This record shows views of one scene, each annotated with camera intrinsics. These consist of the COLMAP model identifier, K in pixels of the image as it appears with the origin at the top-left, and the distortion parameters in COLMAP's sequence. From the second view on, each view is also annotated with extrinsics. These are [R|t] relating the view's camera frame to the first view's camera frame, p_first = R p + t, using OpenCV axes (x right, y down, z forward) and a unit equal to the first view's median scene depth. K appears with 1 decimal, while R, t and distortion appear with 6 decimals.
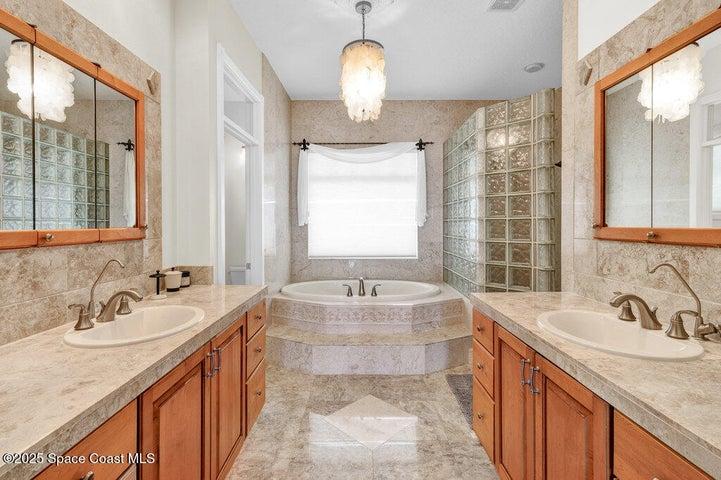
lens RADIAL K [[332.8, 0, 360.9], [0, 332.8, 227.3], [0, 0, 1]] dist [0.001213, 0.000435]
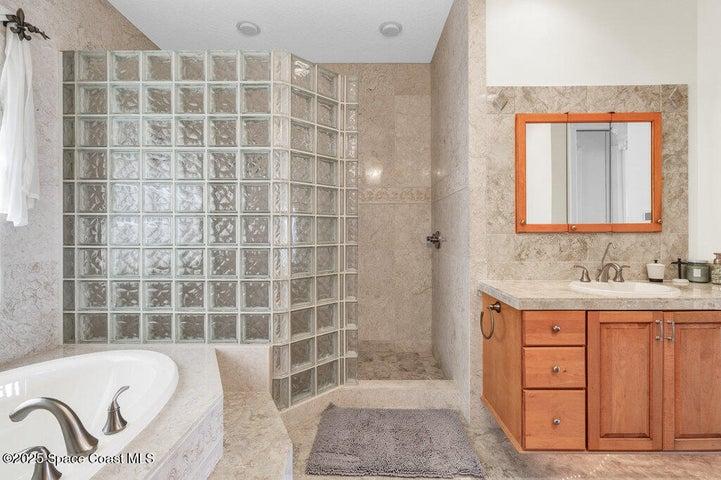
lens RADIAL K [[335.9, 0, 362.7], [0, 335.9, 233.2], [0, 0, 1]] dist [-0.000125, -0.000346]
pose [[0.006399, -0.011250, 0.999916, -0.650319], [0.011469, 0.999872, 0.011176, 0.014558], [-0.999914, 0.011396, 0.006528, 1.671878]]
